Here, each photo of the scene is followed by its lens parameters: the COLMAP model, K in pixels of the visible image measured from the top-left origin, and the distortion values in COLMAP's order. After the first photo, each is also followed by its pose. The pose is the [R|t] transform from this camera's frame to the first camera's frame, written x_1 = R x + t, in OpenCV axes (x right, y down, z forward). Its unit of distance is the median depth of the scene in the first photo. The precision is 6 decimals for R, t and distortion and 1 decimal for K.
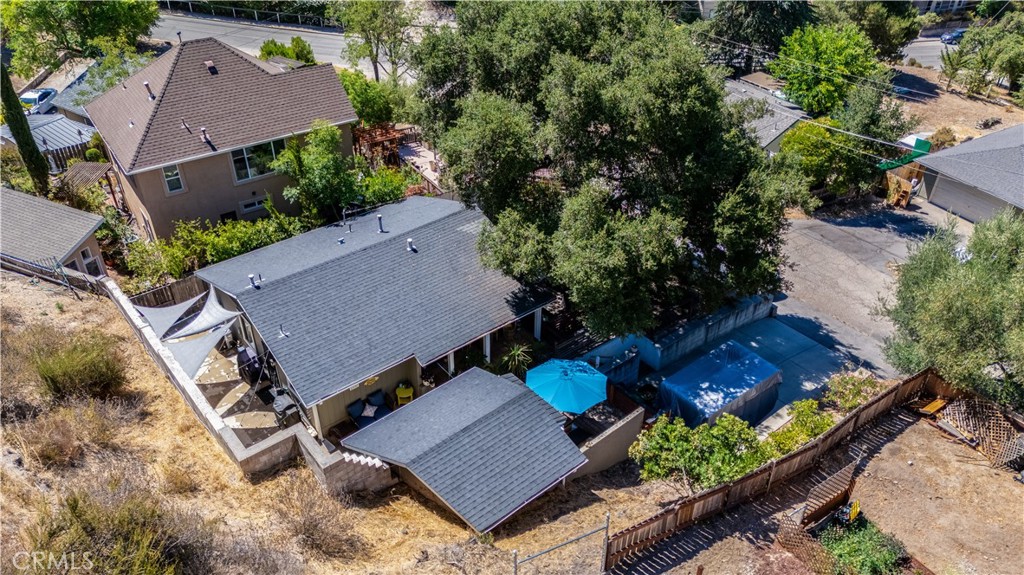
lens RADIAL K [[752.5, 0, 523.8], [0, 752.5, 287.8], [0, 0, 1]] dist [0.077296, -0.083402]
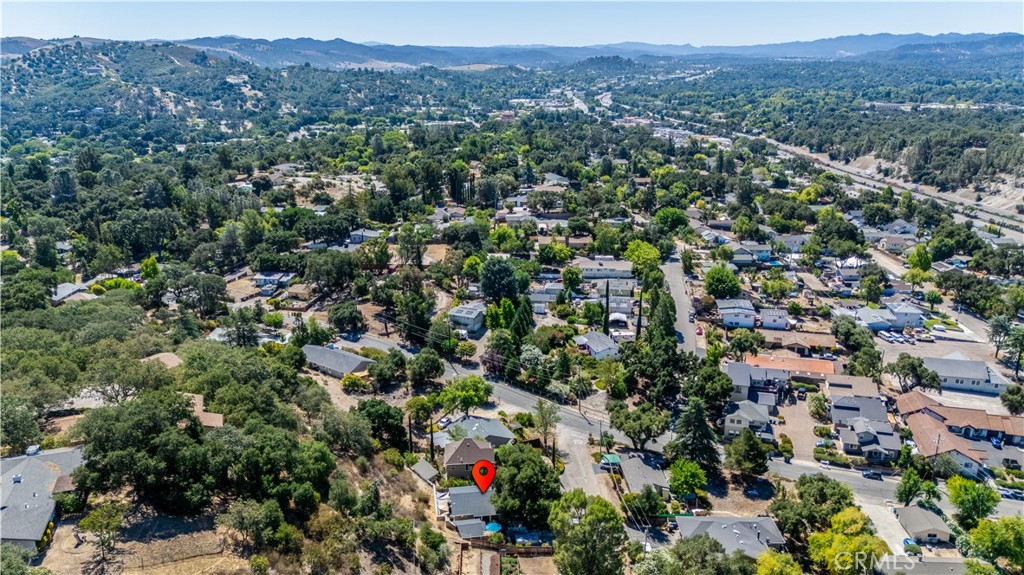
lens RADIAL K [[752.5, 0, 523.8], [0, 752.5, 287.8], [0, 0, 1]] dist [0.077296, -0.083402]
pose [[0.856309, 0.136162, -0.498192, 2.537282], [-0.289601, 0.925291, -0.244883, -0.177144], [0.427629, 0.353972, 0.831767, -3.767654]]
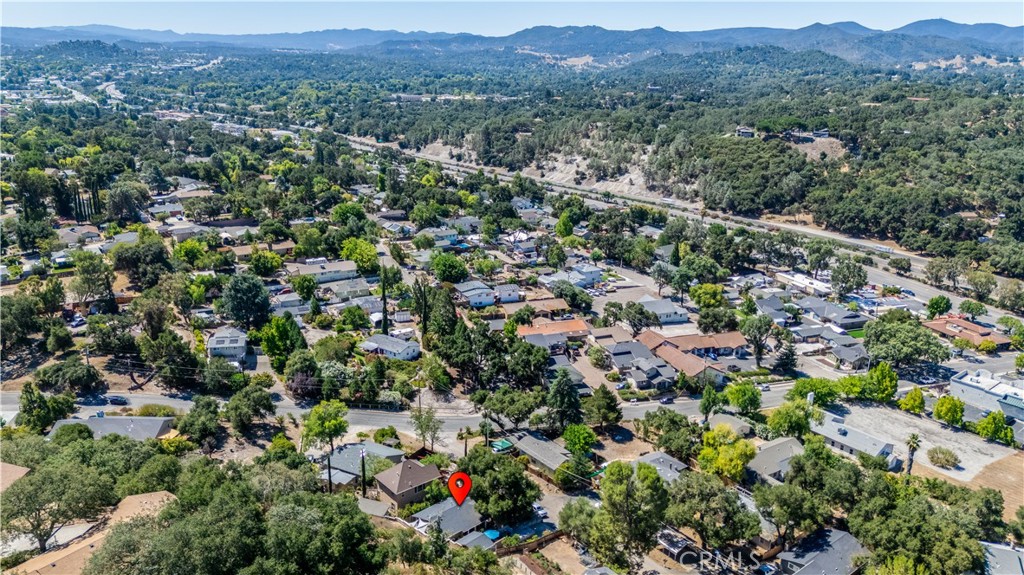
lens RADIAL K [[752.5, 0, 523.8], [0, 752.5, 287.8], [0, 0, 1]] dist [0.077296, -0.083402]
pose [[0.997124, -0.016271, 0.074020, -0.076008], [0.038638, 0.949359, -0.311810, 0.144552], [-0.065198, 0.313773, 0.947257, -4.325867]]
